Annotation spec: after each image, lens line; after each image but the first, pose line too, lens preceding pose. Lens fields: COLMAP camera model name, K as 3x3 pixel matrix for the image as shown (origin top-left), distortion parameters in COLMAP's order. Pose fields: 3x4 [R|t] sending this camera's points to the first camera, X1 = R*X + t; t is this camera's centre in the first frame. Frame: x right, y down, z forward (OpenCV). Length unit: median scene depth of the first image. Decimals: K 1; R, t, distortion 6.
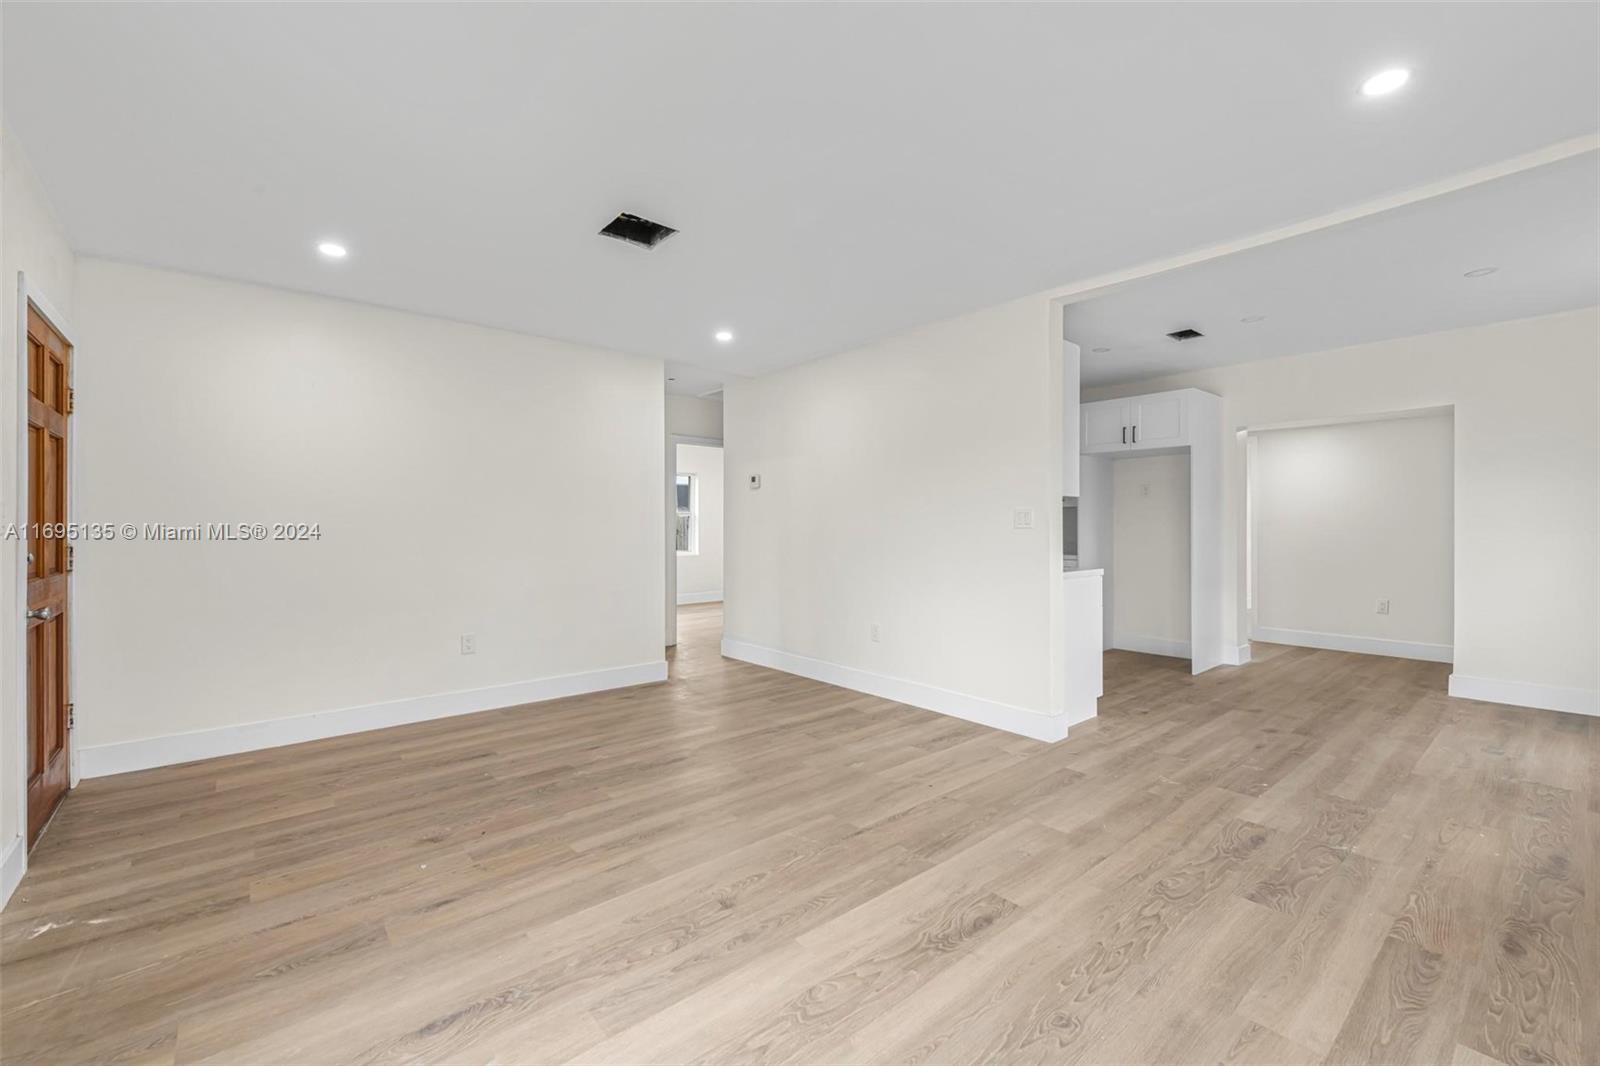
lens RADIAL K [[674.4, 0, 811.4], [0, 674.4, 516.2], [0, 0, 1]] dist [0.014433, -0.001601]
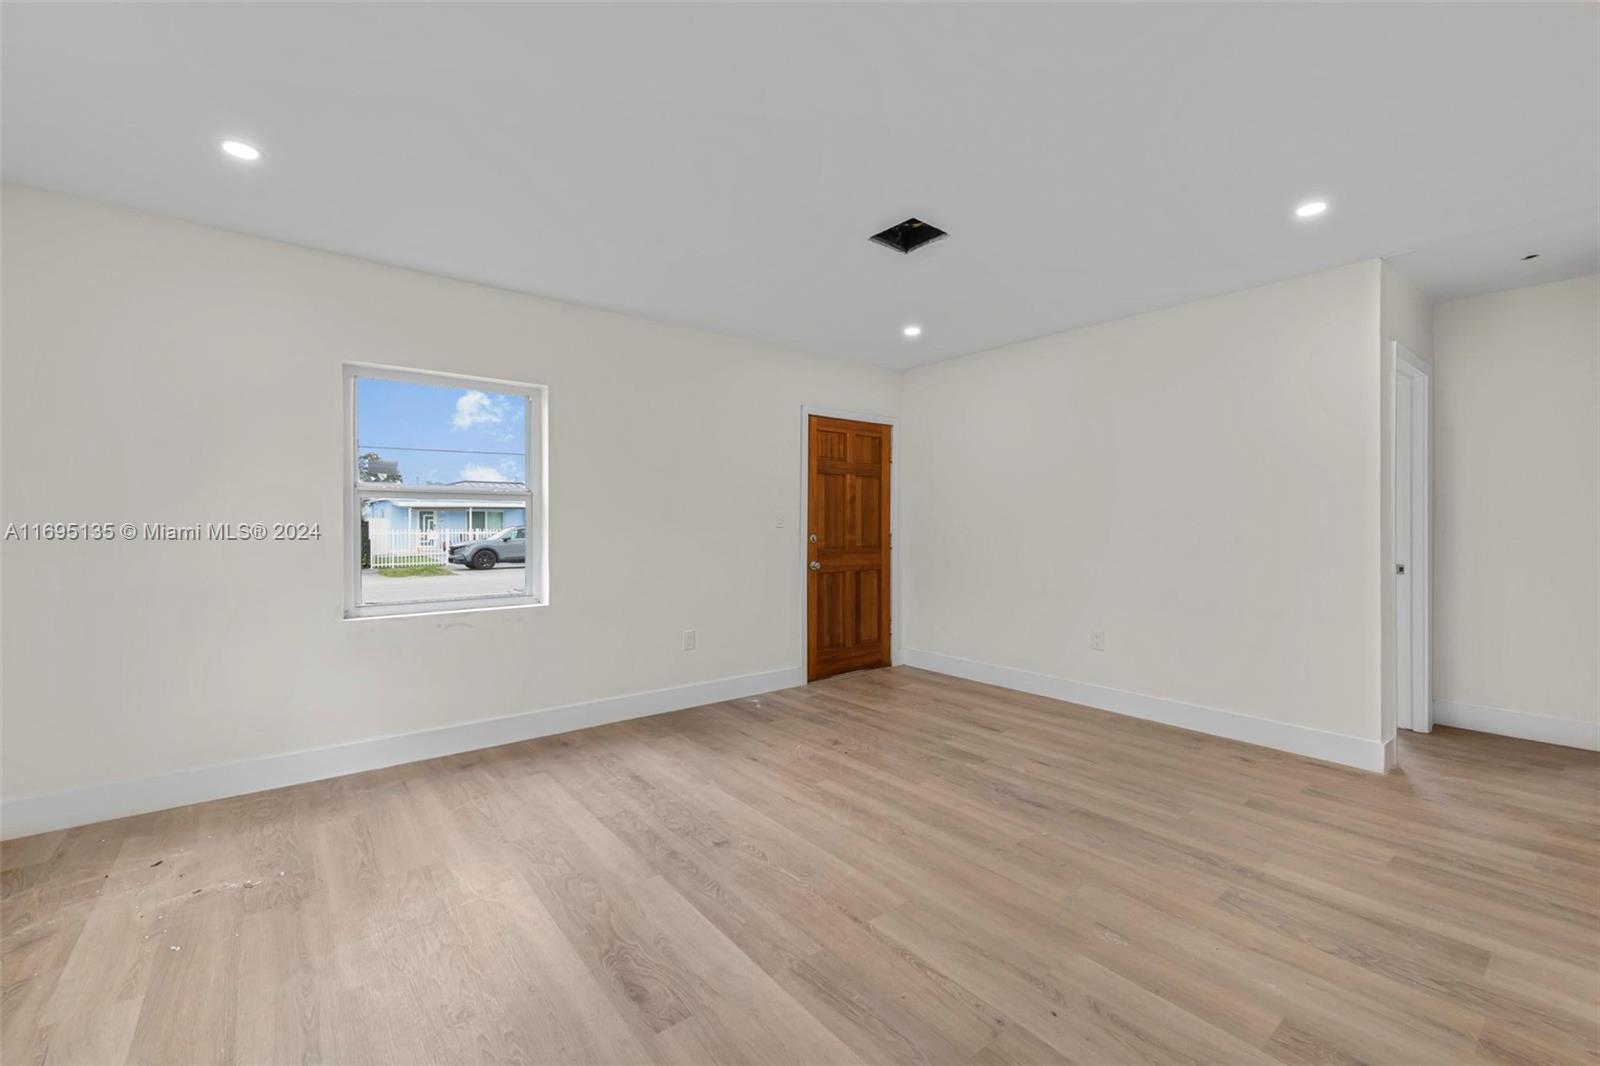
lens RADIAL K [[674.4, 0, 802.4], [0, 674.4, 521.0], [0, 0, 1]] dist [0.014433, -0.001601]
pose [[-0.041692, -0.001857, -0.999129, 0.780272], [0.006437, 0.999977, -0.002127, 0.014541], [0.999110, -0.006520, -0.041679, 0.900091]]
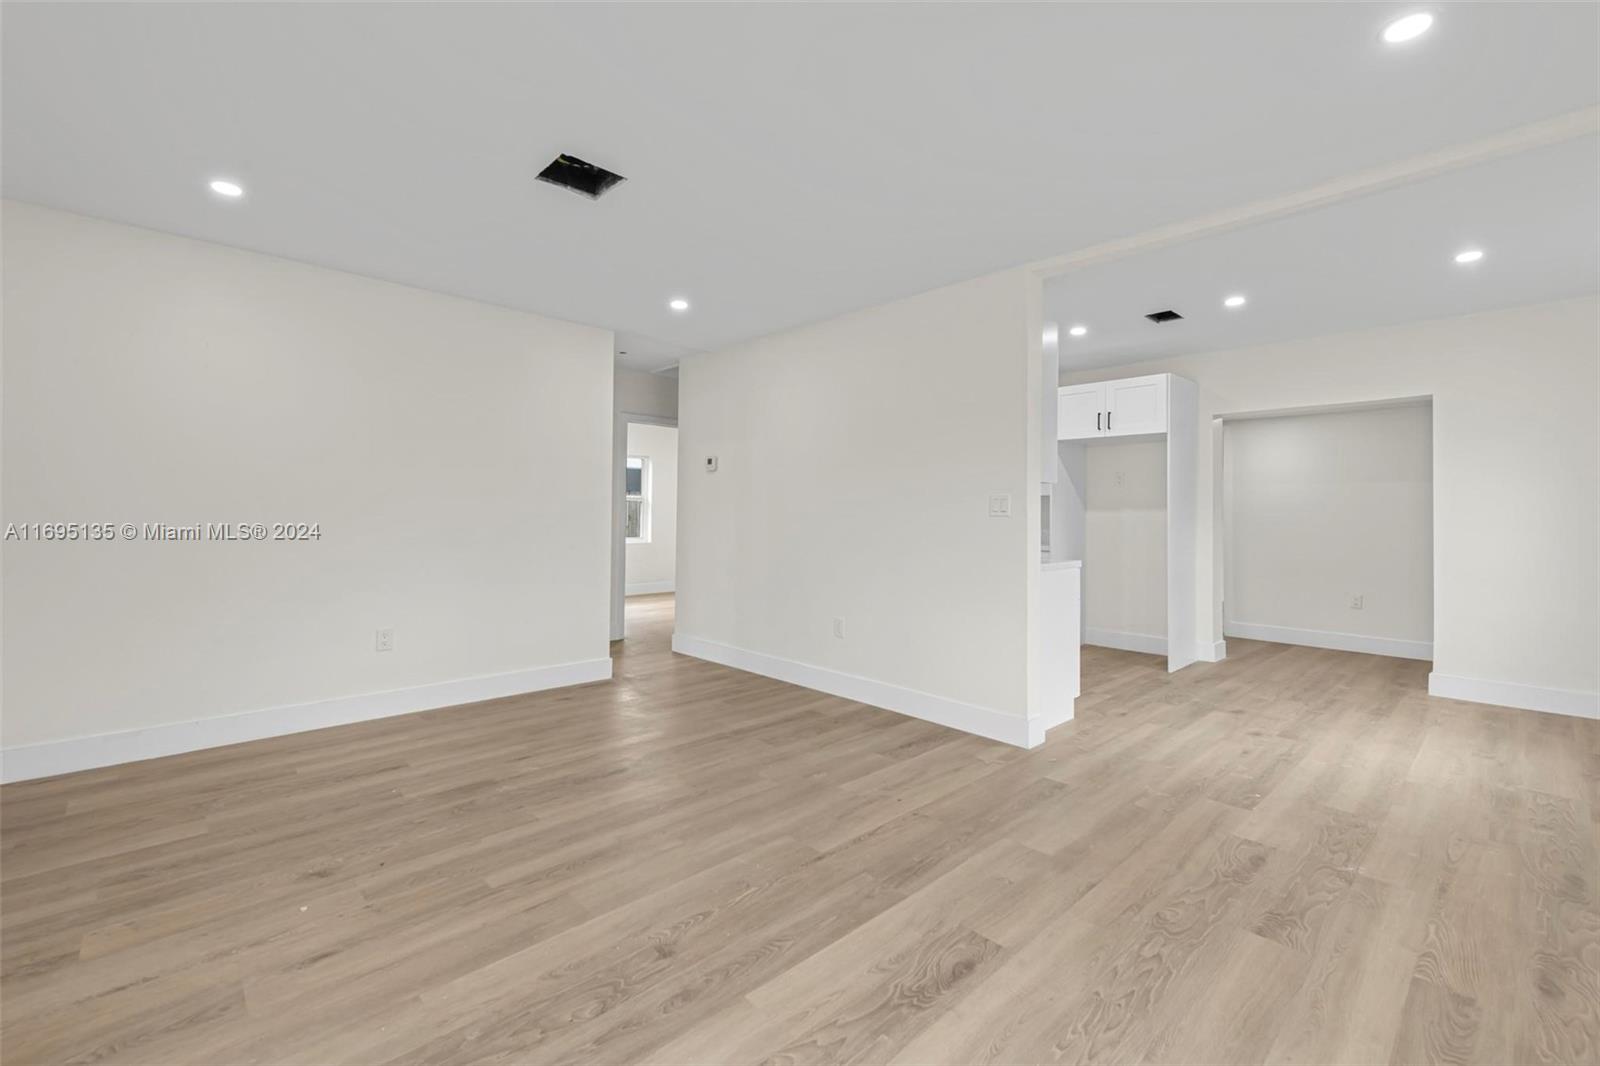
lens RADIAL K [[674.4, 0, 800.6], [0, 674.4, 505.2], [0, 0, 1]] dist [0.014433, -0.001601]
pose [[0.999106, 0.011146, 0.040777, 0.003192], [-0.011097, 0.999937, -0.001443, 0.008460], [-0.040790, 0.000989, 0.999167, 0.108149]]
